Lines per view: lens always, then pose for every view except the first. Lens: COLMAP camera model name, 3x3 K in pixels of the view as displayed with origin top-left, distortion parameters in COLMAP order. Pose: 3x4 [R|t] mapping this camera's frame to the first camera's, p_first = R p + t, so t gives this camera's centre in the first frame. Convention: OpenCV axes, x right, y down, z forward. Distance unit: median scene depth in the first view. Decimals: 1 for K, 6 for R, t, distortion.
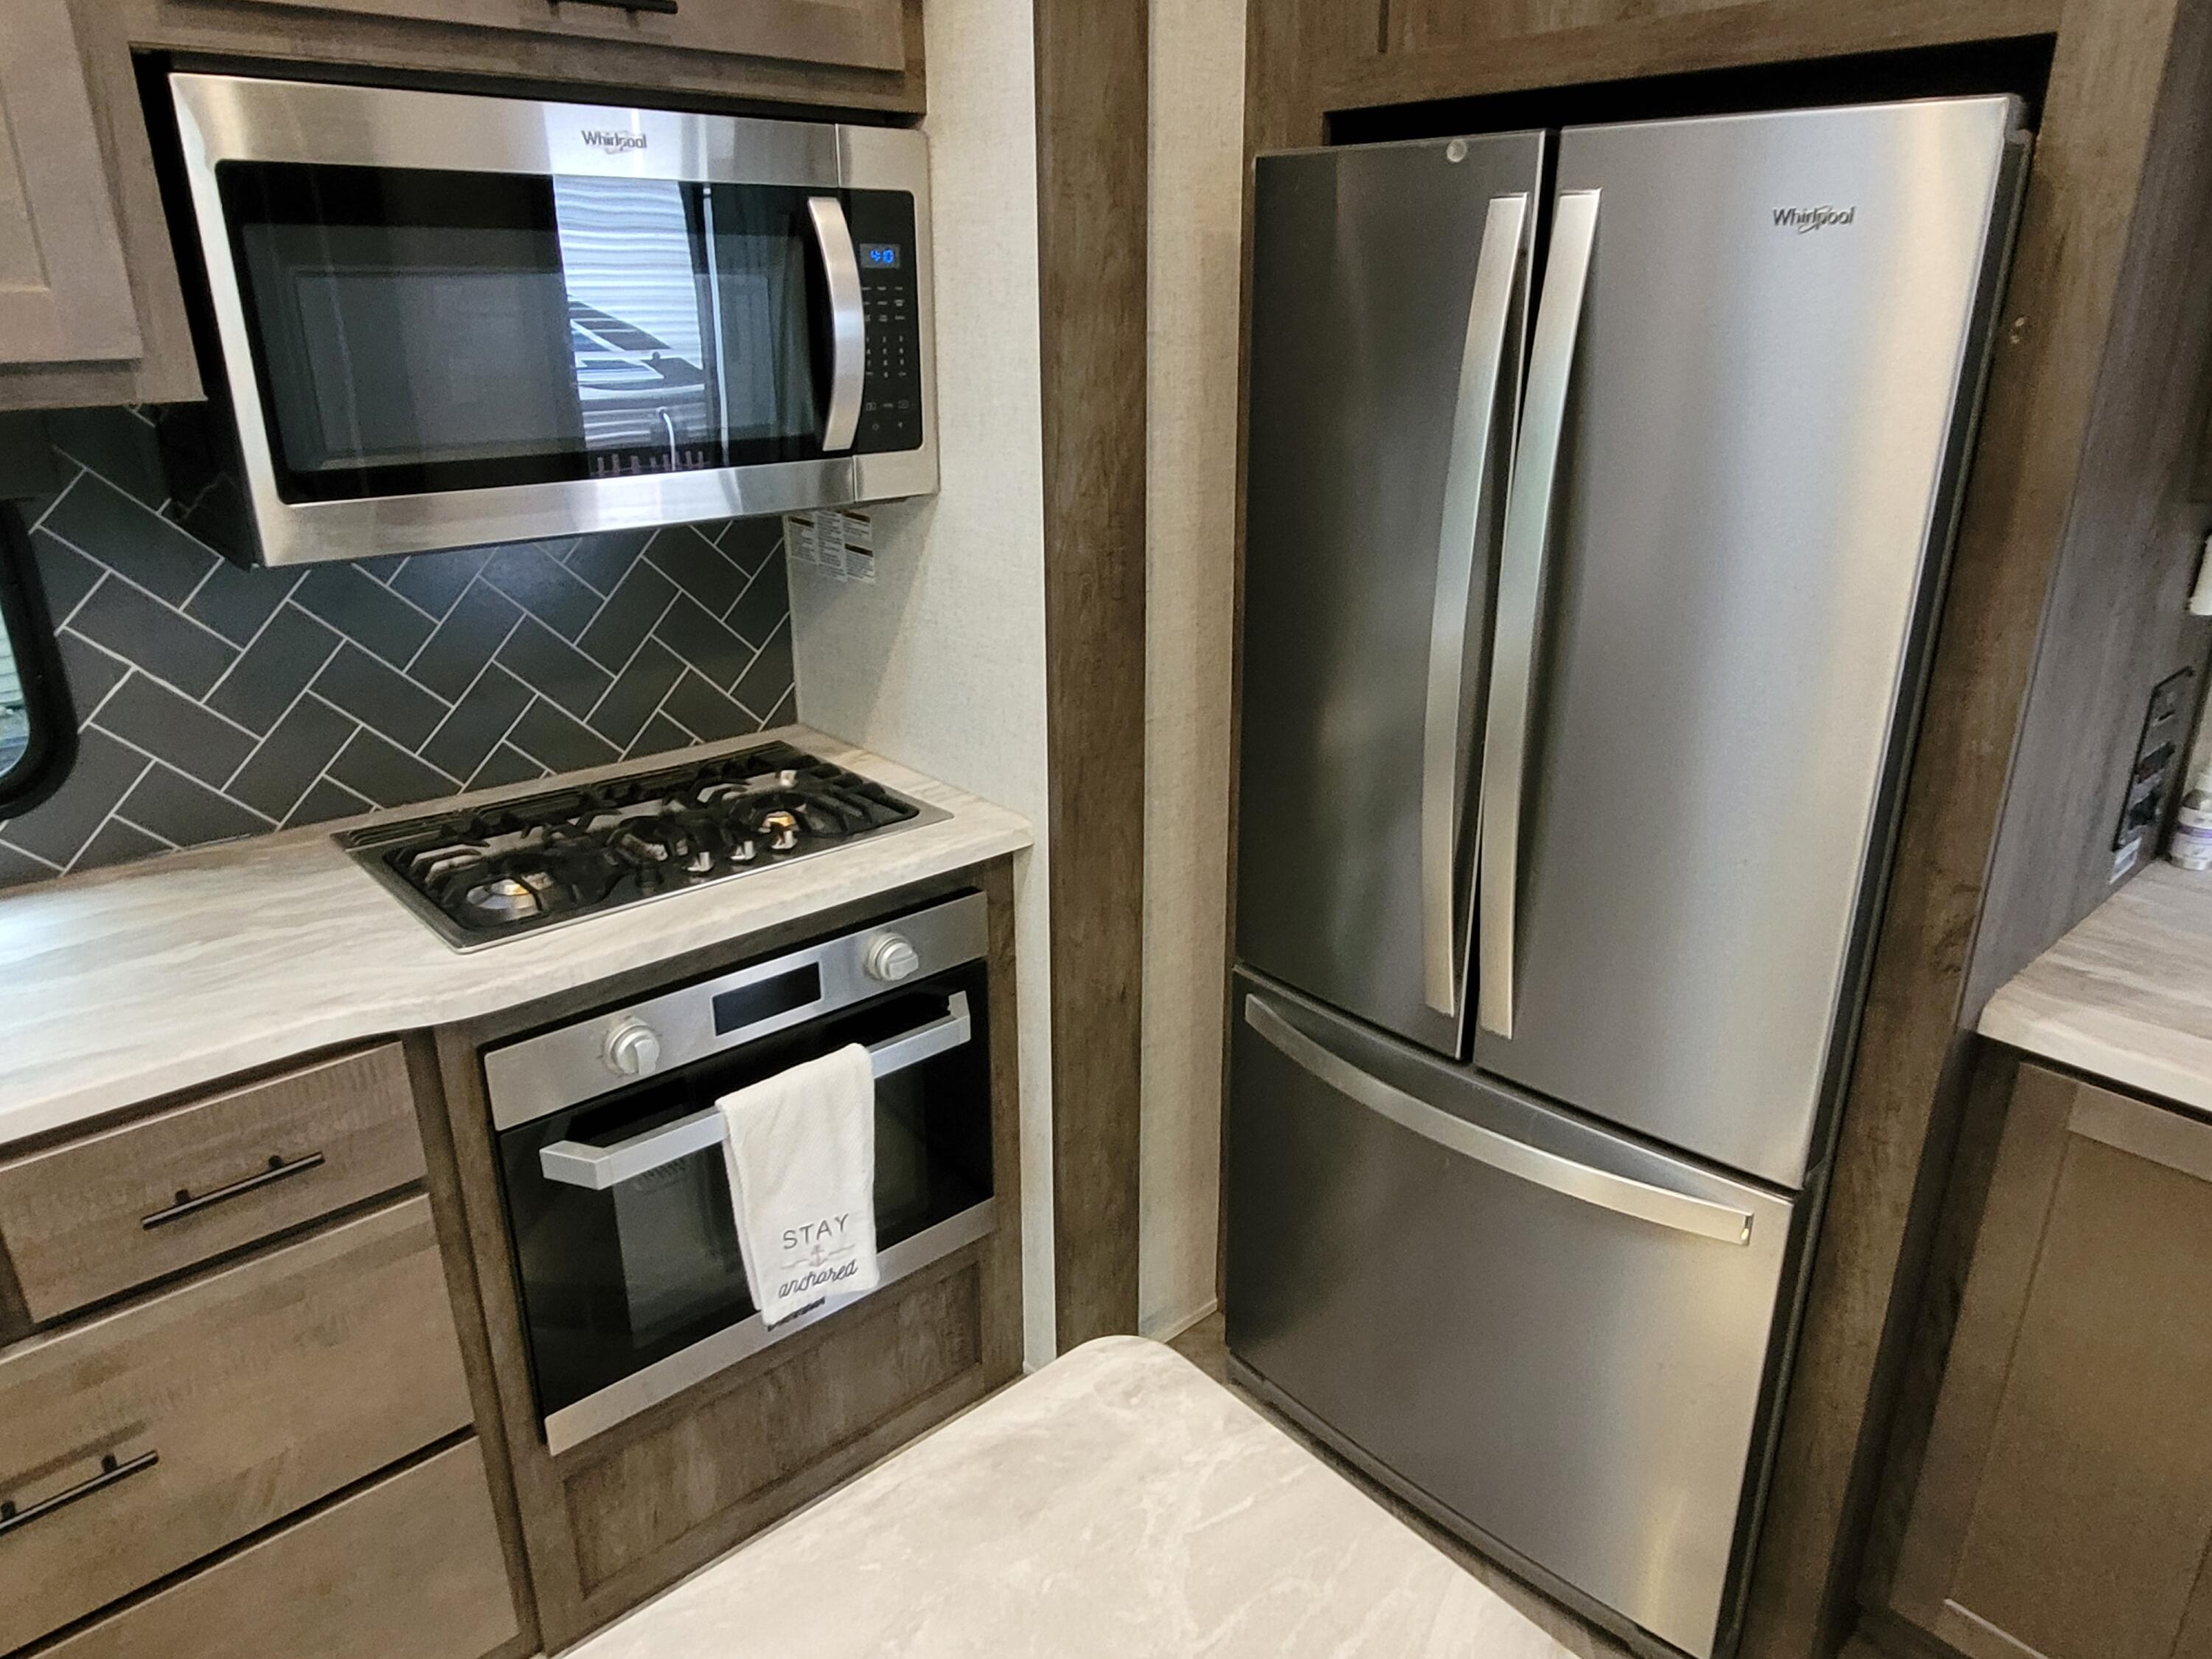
lens RADIAL K [[1448.4, 0, 1112.6], [0, 1448.4, 822.5], [0, 0, 1]] dist [0.001120, 0.001515]
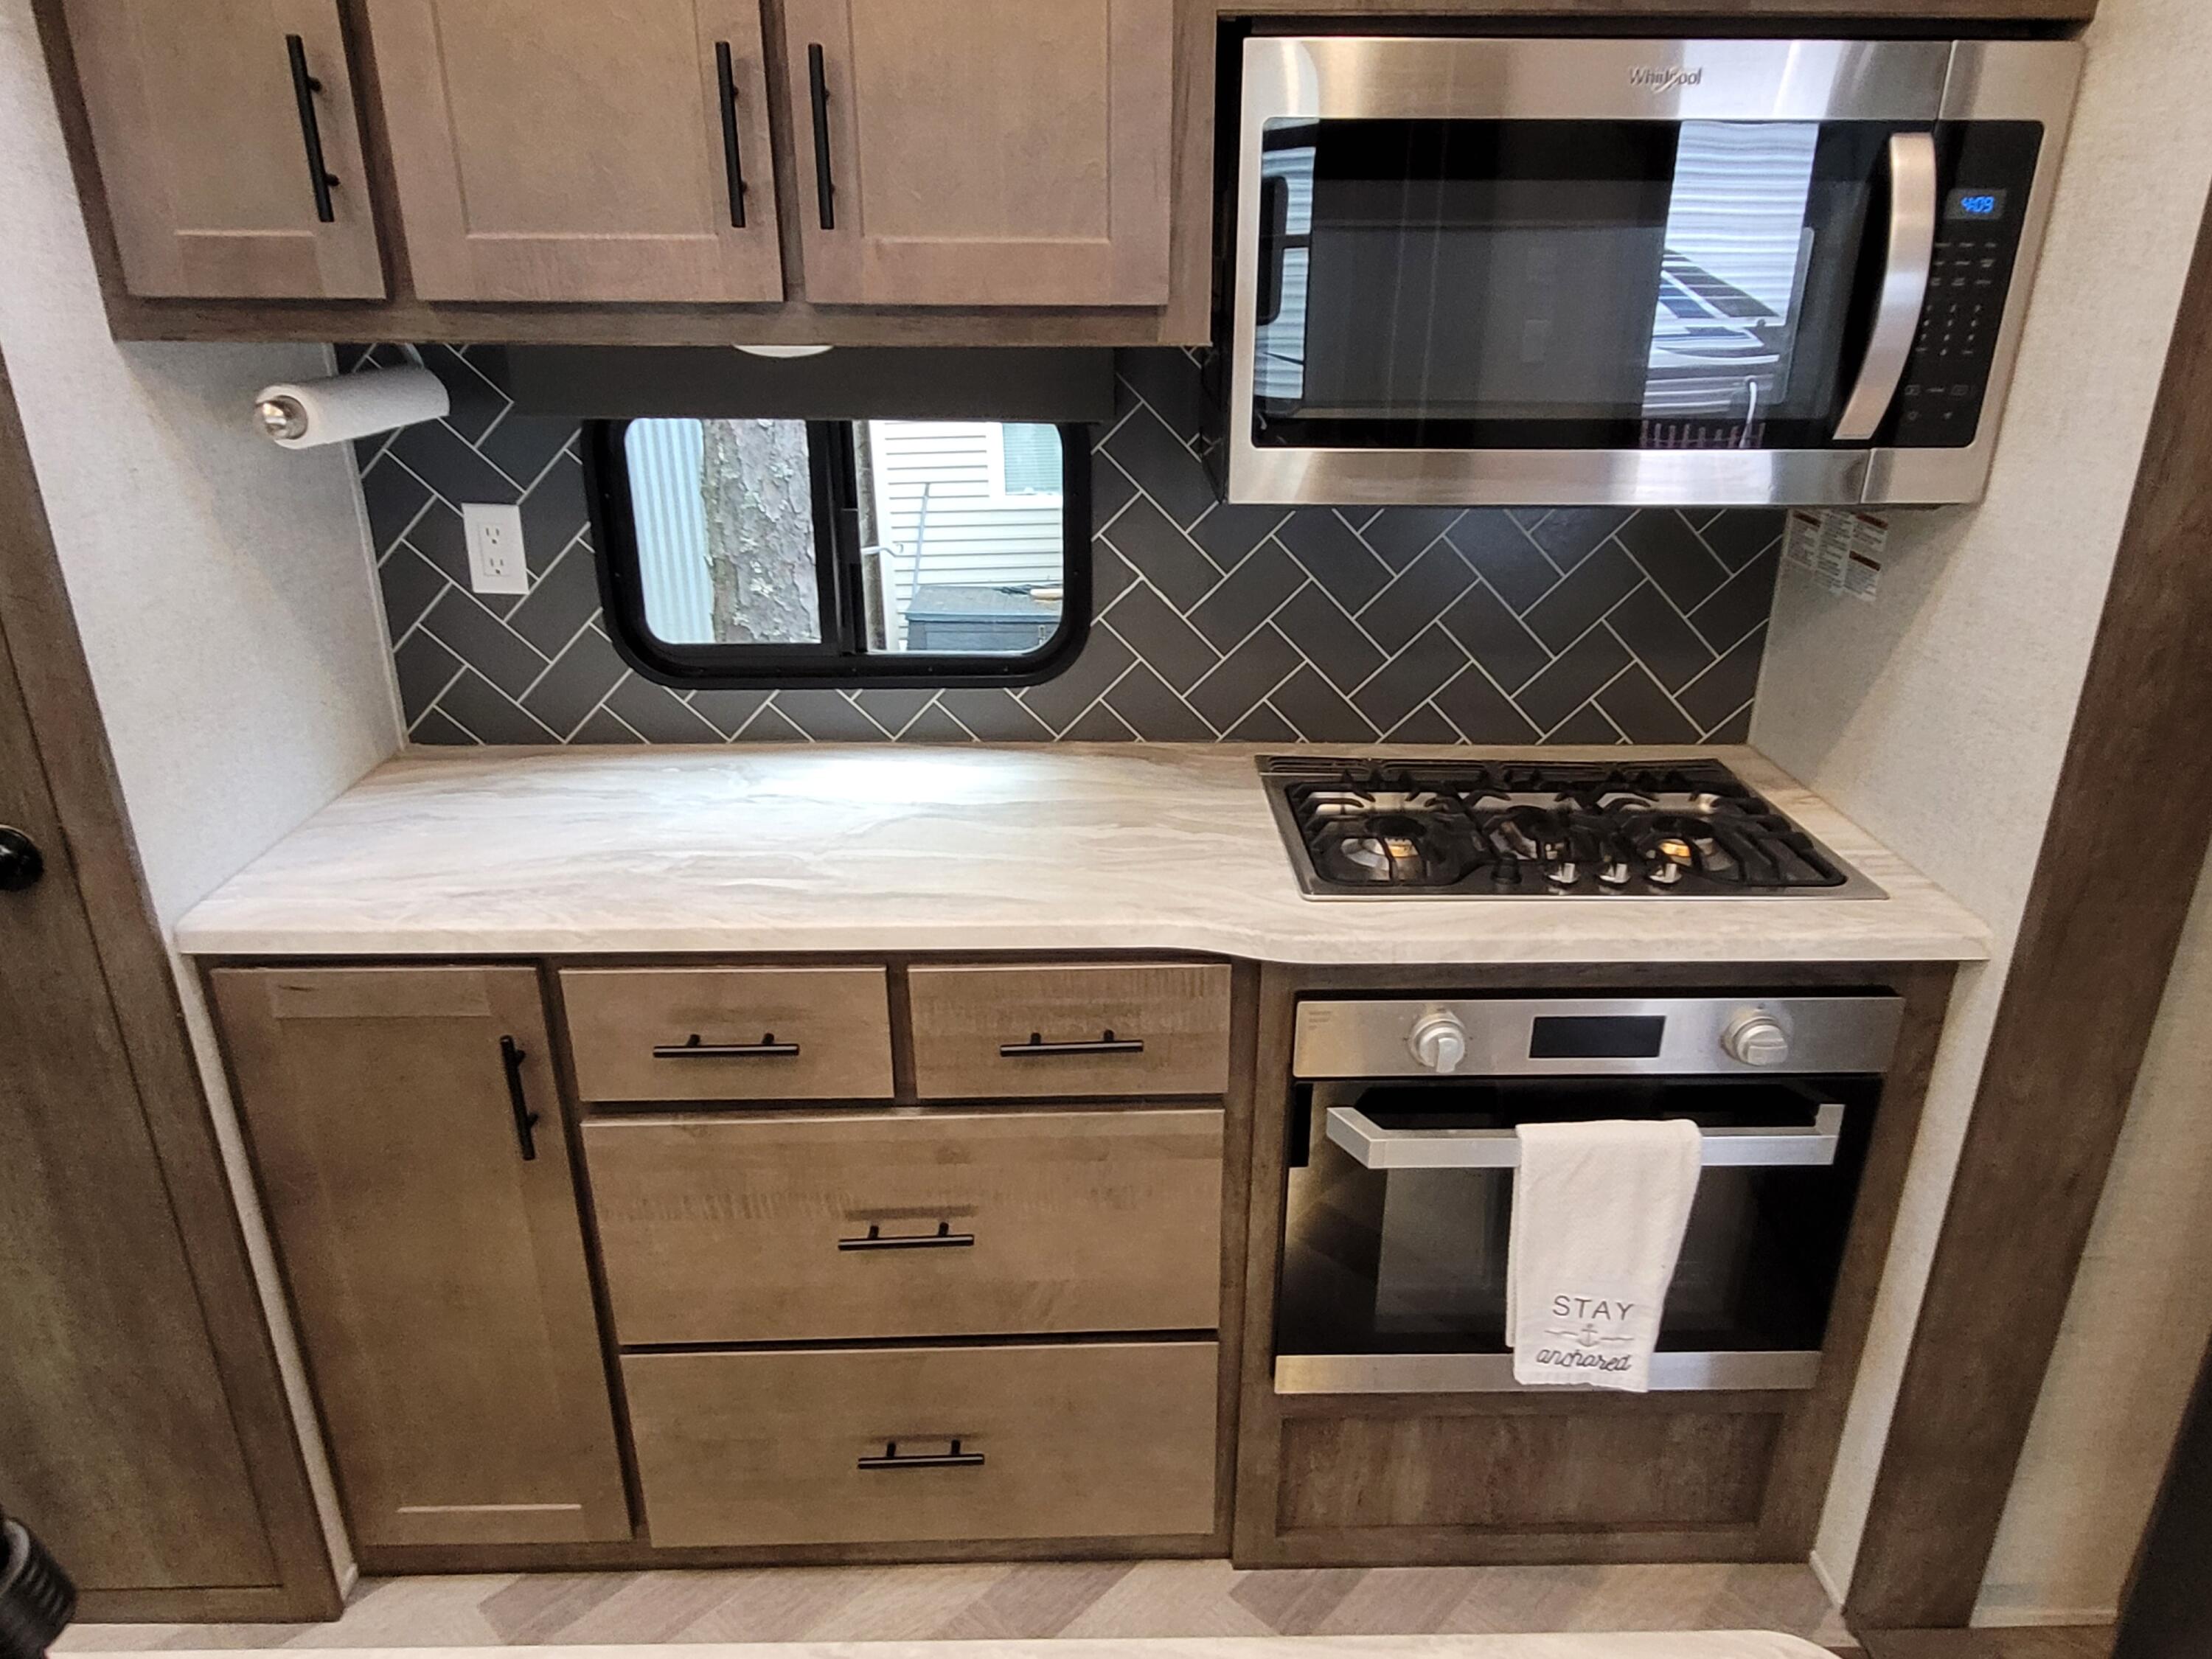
lens RADIAL K [[1448.4, 0, 1112.6], [0, 1448.4, 822.5], [0, 0, 1]] dist [0.001120, 0.001515]
pose [[0.760538, 0.244043, -0.601685, 0.040825], [-0.230746, 0.967772, 0.100861, -0.028353], [0.606908, 0.062127, 0.792340, 0.088076]]
